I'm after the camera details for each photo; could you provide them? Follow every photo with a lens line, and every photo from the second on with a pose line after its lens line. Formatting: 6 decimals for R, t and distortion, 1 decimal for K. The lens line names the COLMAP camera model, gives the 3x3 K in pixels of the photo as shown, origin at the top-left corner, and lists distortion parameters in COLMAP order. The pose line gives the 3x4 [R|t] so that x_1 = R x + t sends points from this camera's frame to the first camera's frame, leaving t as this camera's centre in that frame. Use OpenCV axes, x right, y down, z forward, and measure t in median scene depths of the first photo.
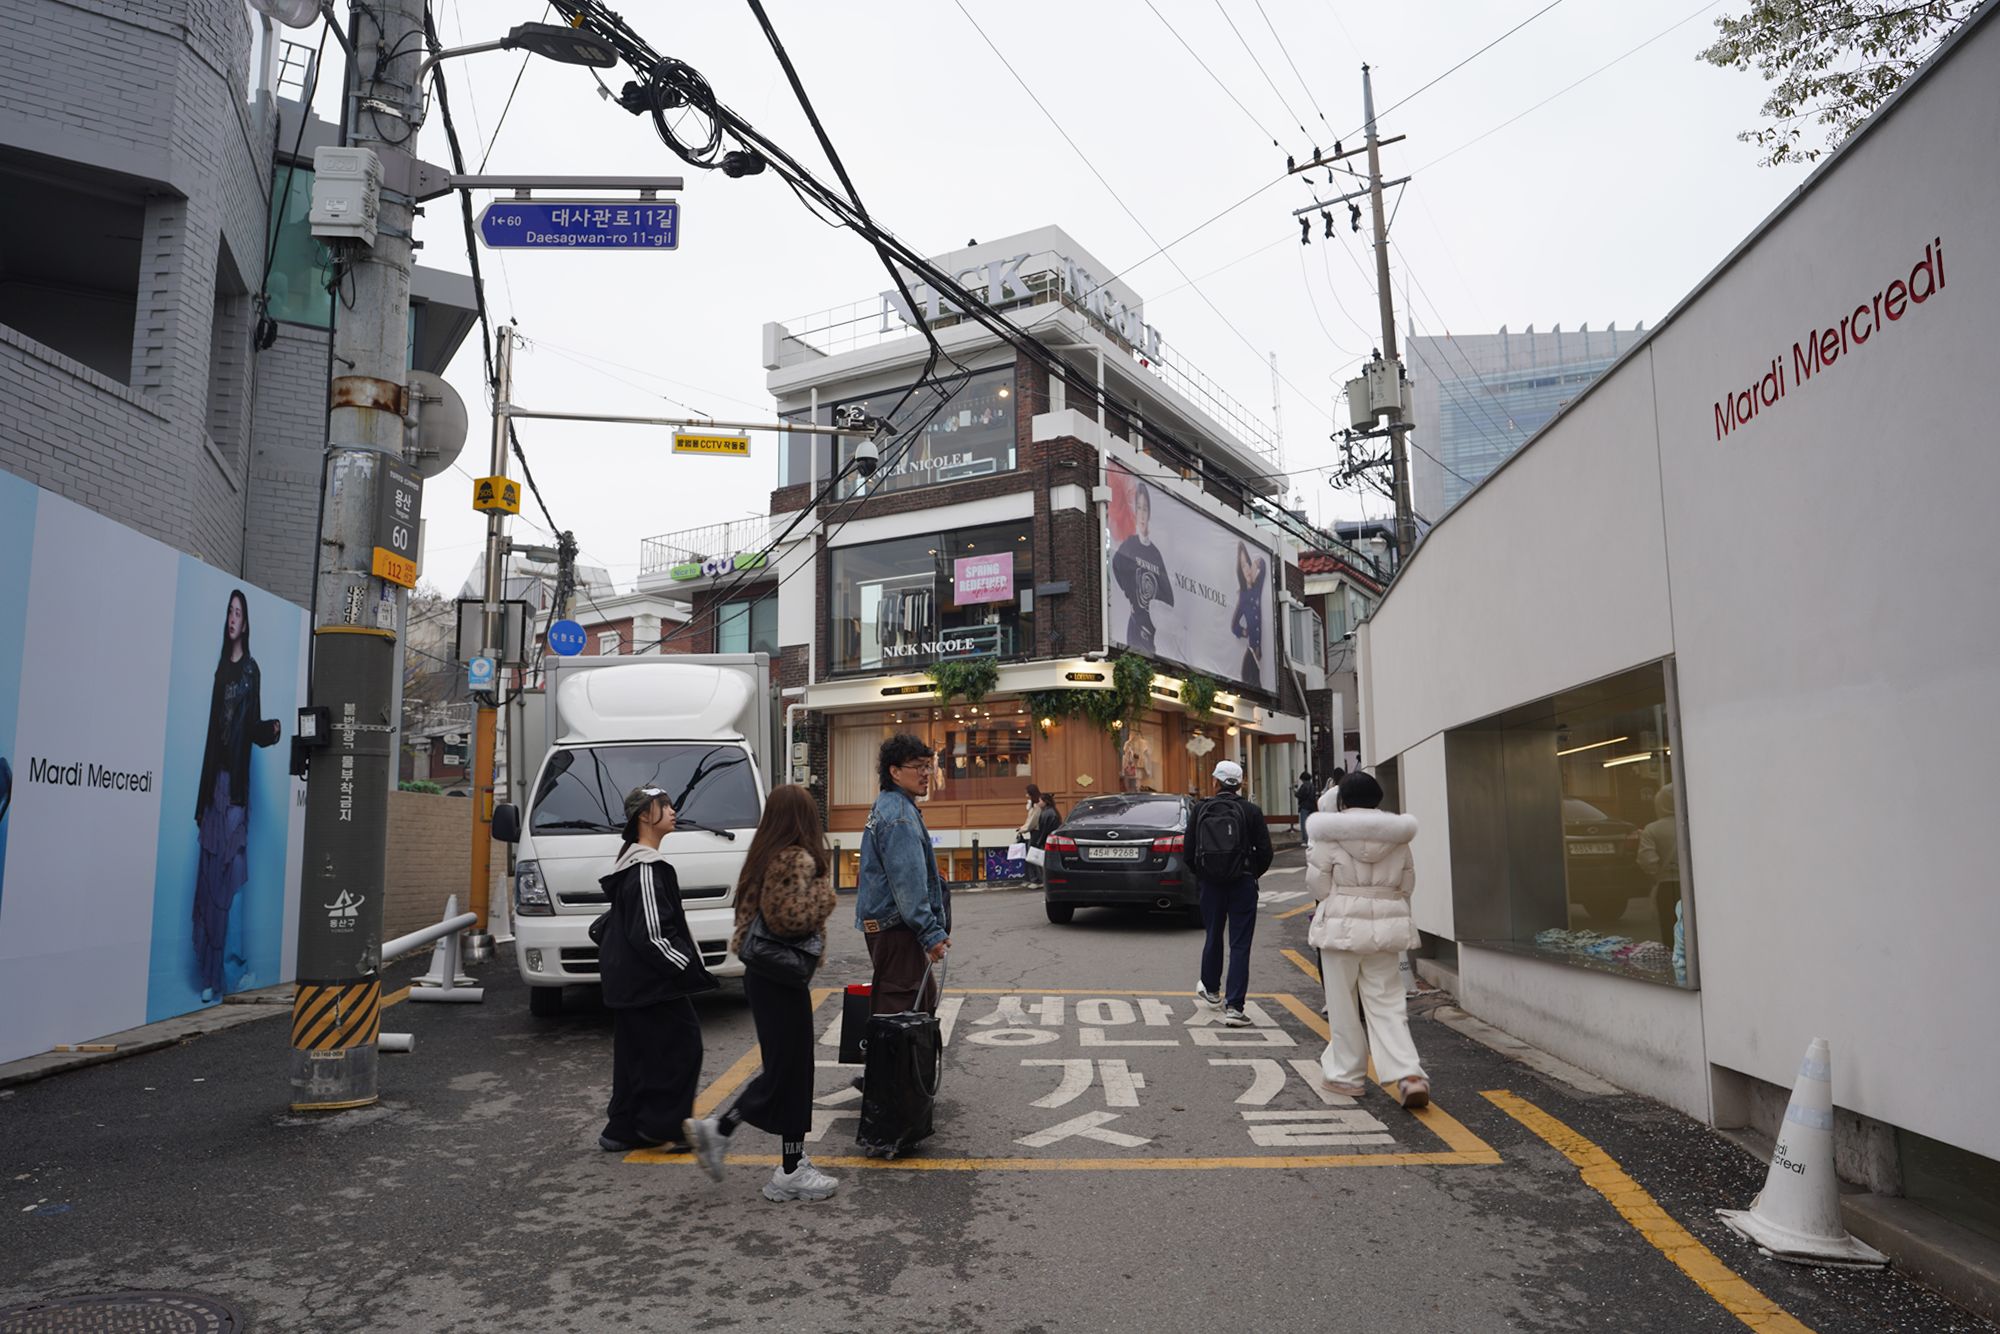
lens RADIAL K [[1408.0, 0, 999.8], [0, 1408.0, 662.1], [0, 0, 1]] dist [-0.024836, 0.020722]
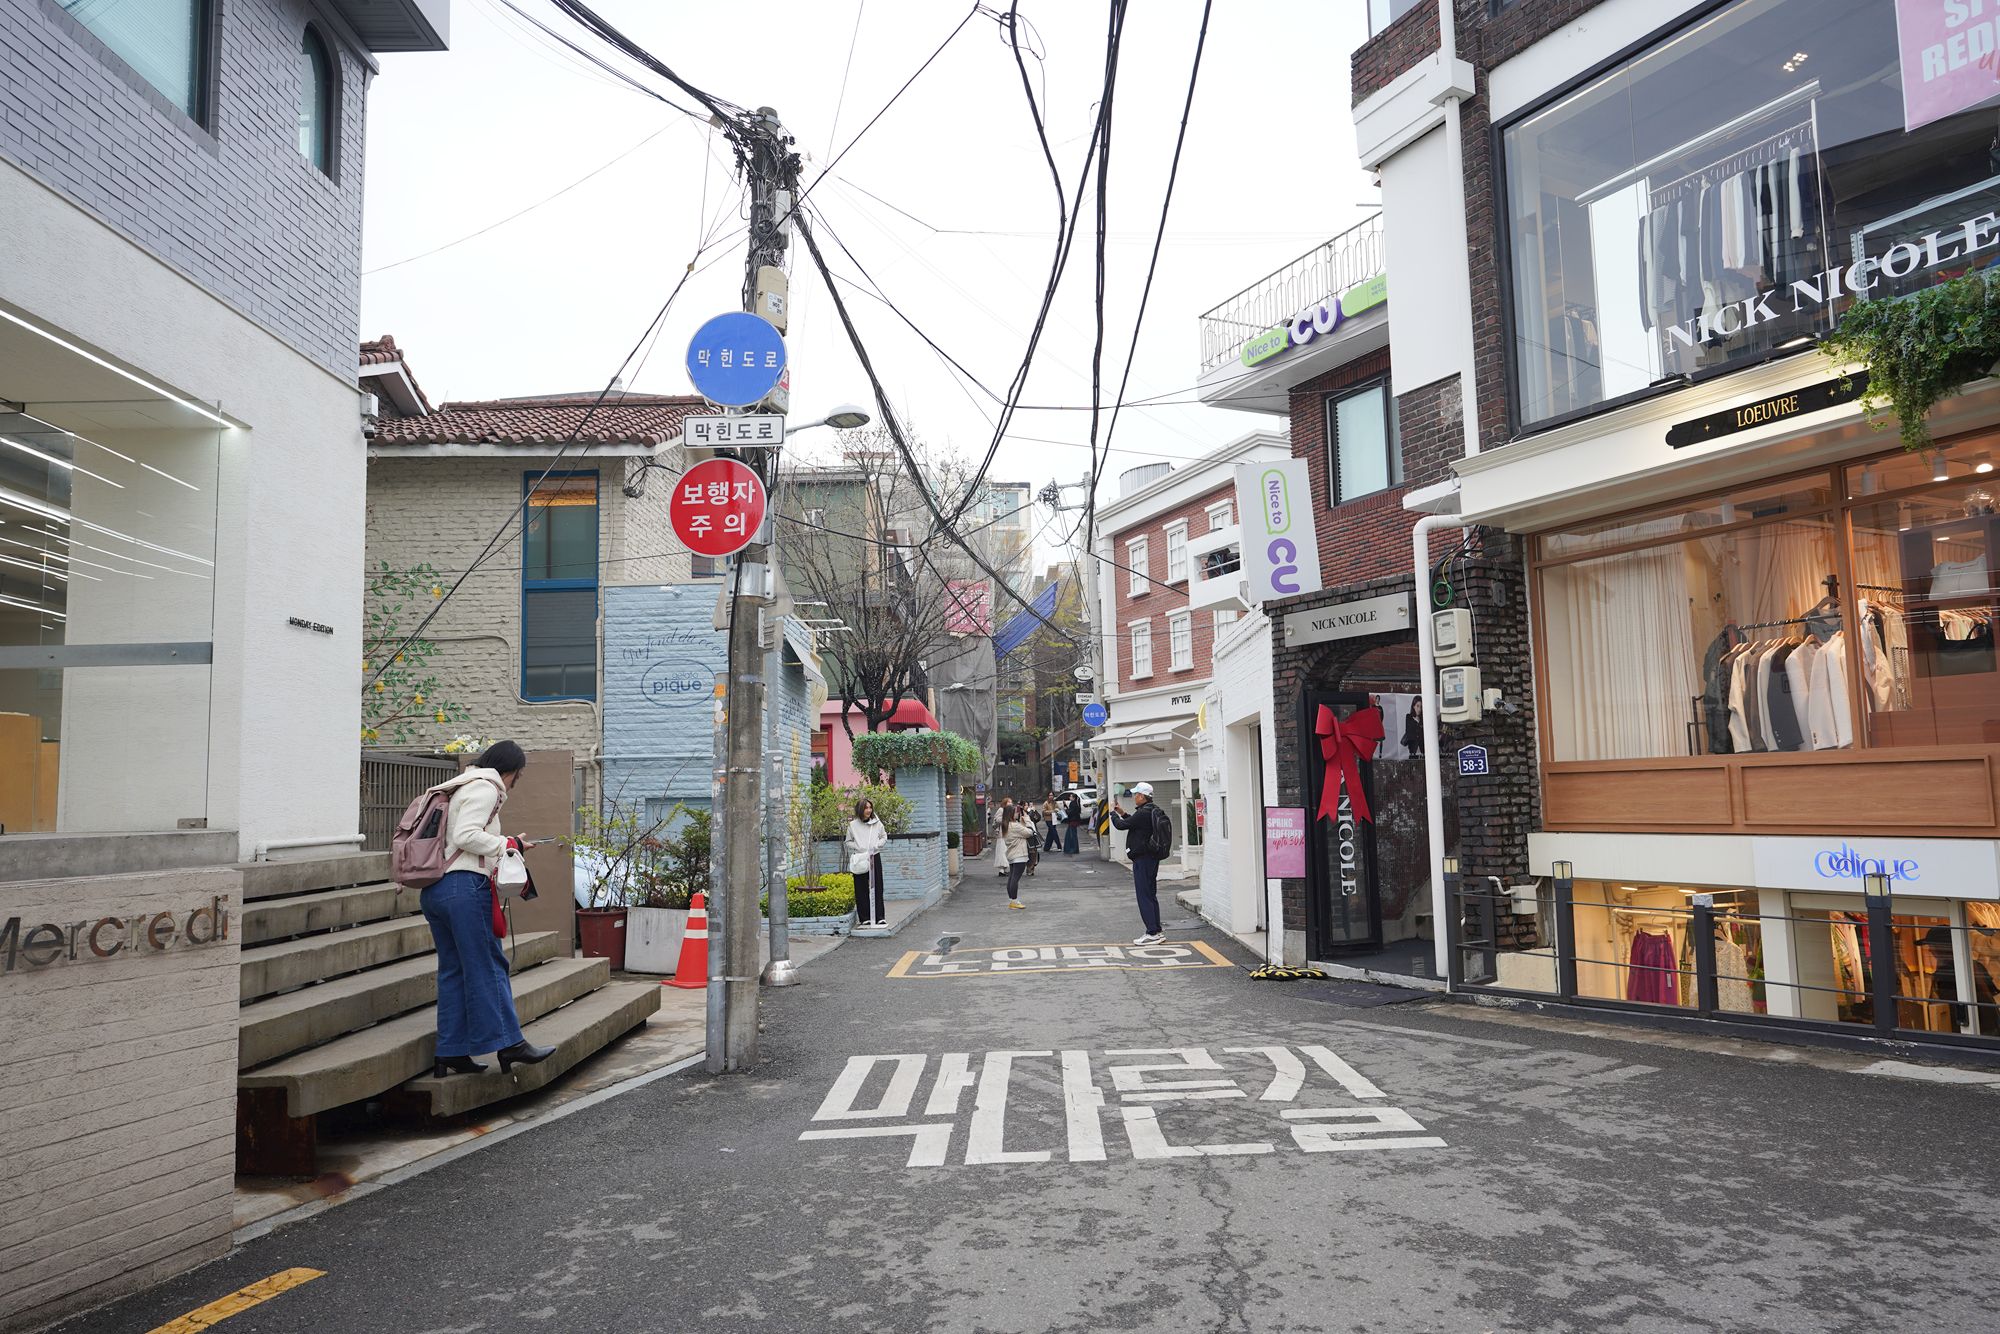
lens RADIAL K [[1408.0, 0, 946.5], [0, 1408.0, 662.2], [0, 0, 1]] dist [-0.024836, 0.020722]
pose [[0.849518, -0.060924, -0.524030, -0.055820], [0.088189, 0.995732, 0.027202, 0.049195], [0.520136, -0.069322, 0.851266, 0.587967]]
